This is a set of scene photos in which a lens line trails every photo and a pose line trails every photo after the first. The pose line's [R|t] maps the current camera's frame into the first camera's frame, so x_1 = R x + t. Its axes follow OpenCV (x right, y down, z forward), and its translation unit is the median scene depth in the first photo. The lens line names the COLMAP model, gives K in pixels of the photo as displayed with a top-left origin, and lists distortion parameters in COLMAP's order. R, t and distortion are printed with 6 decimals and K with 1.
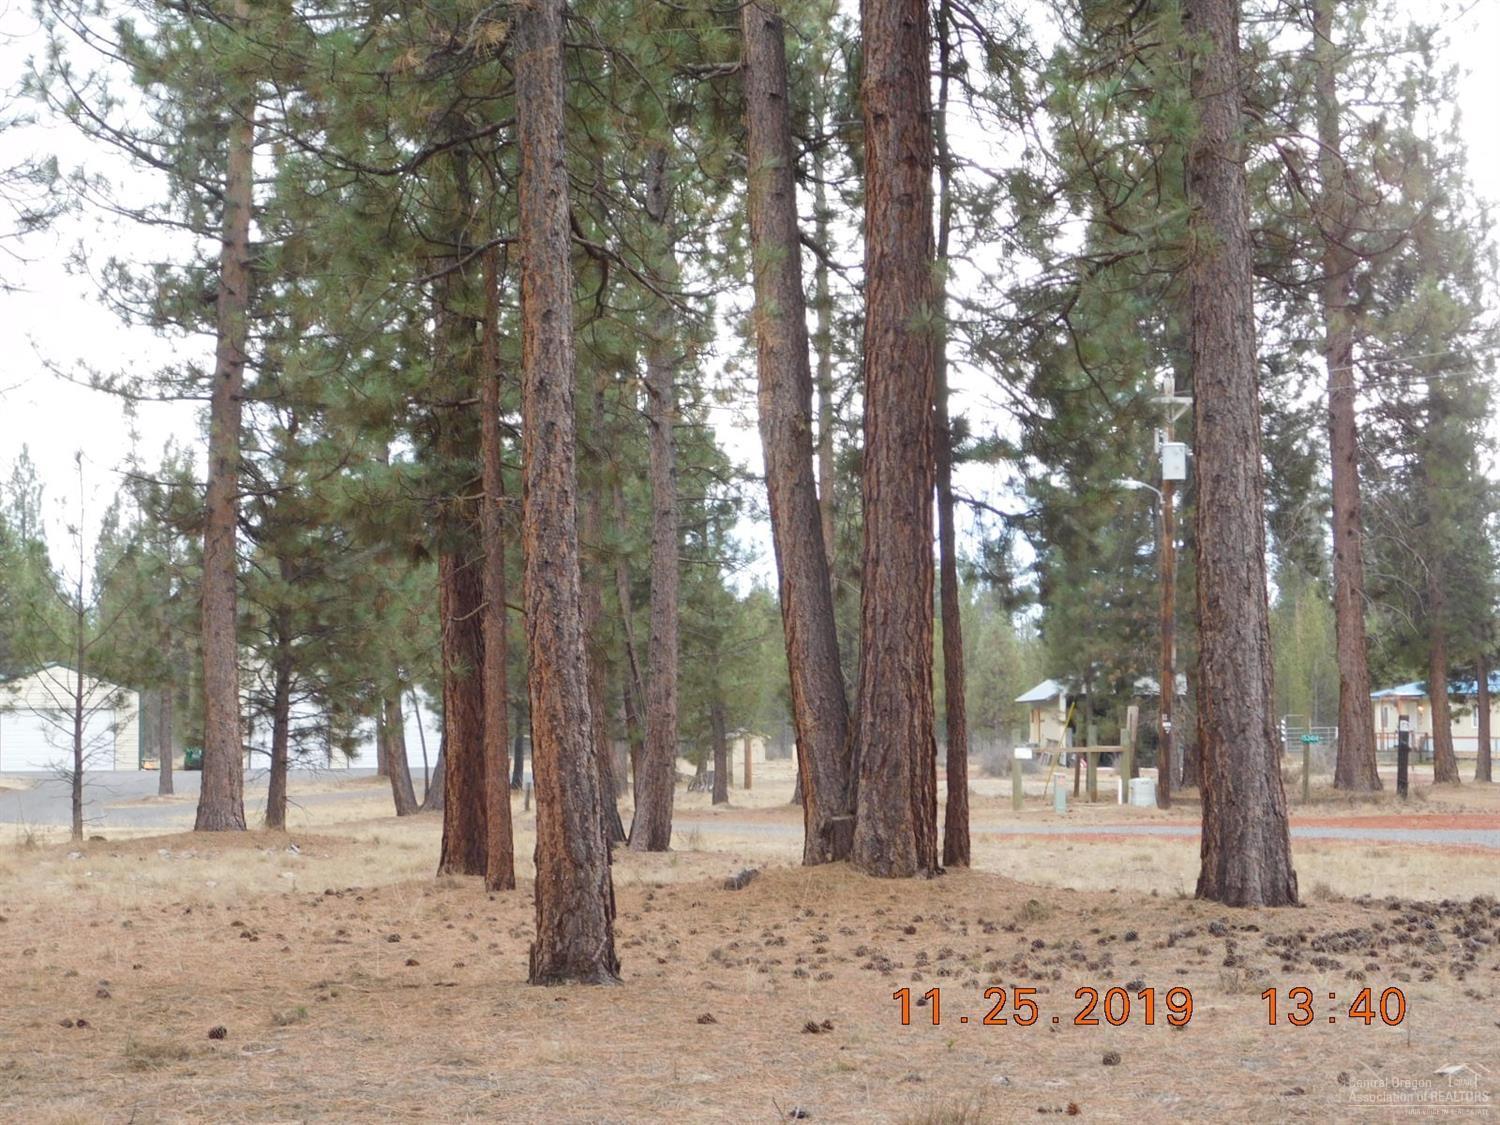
lens RADIAL K [[3523.5, 0, 750.2], [0, 3523.5, 565.7], [0, 0, 1]] dist [0.047865, 0.000000]
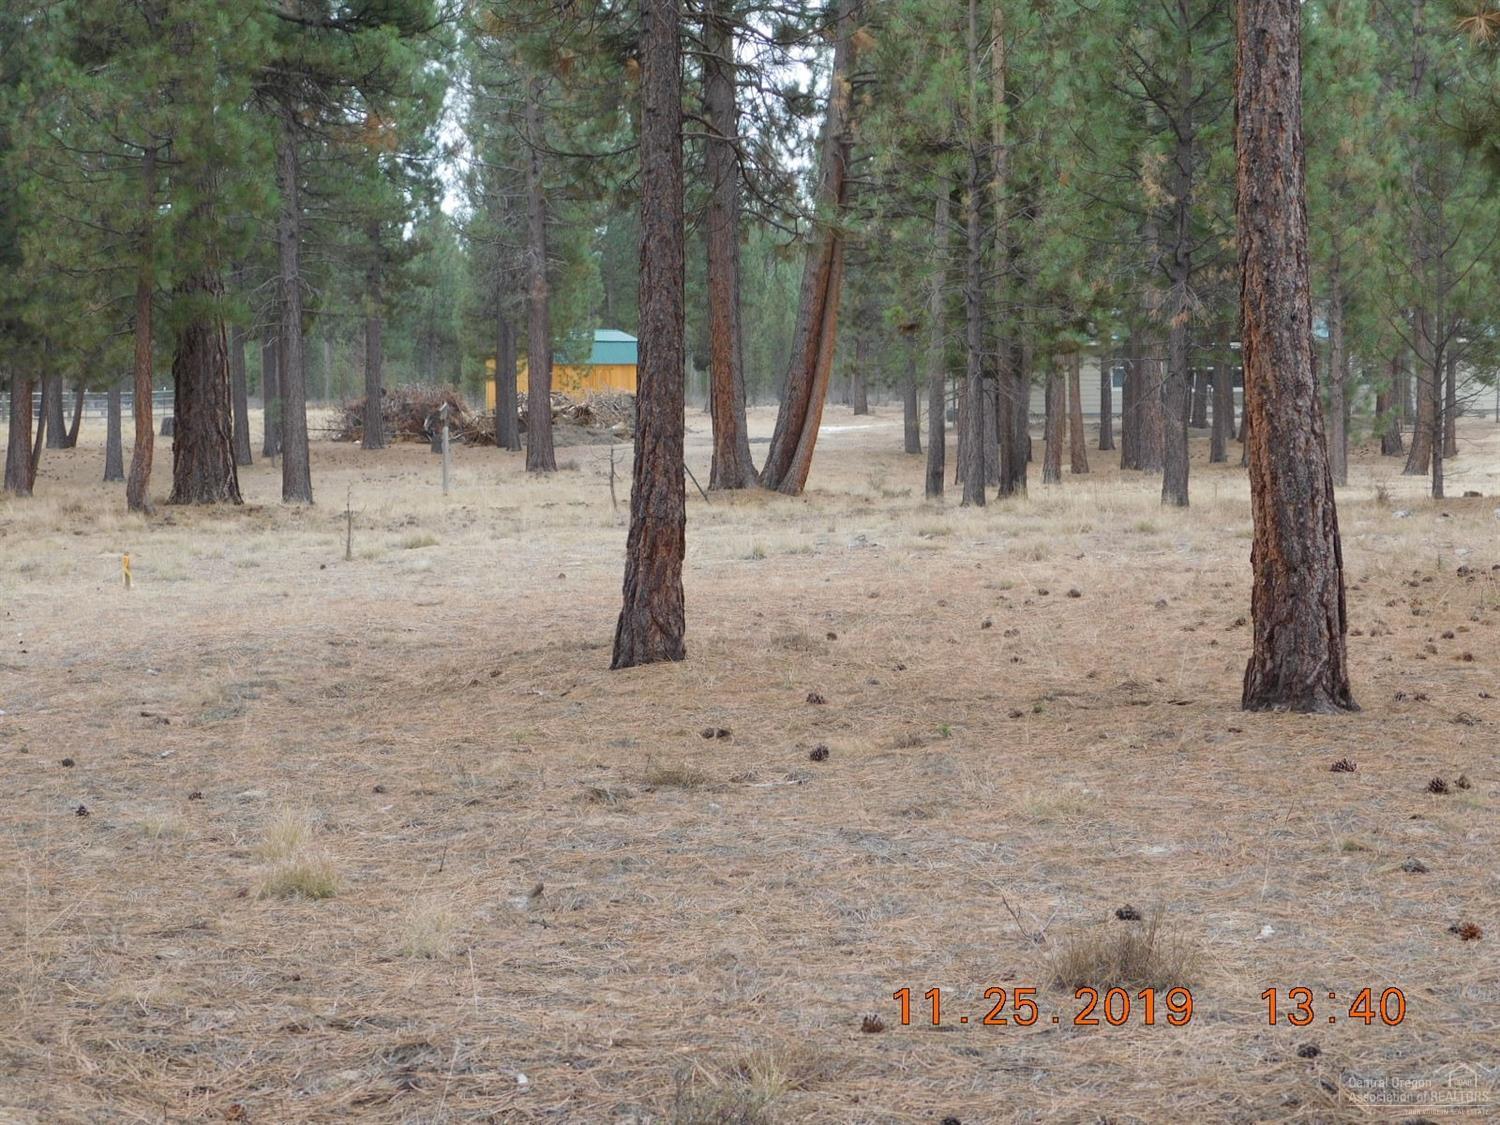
lens RADIAL K [[3523.5, 0, 749.7], [0, 3523.5, 559.1], [0, 0, 1]] dist [0.047865, 0.000000]
pose [[0.890257, 0.019203, -0.455053, 0.214149], [0.026457, 0.995243, 0.093758, 0.001736], [0.454689, -0.095508, 0.885515, 0.207677]]
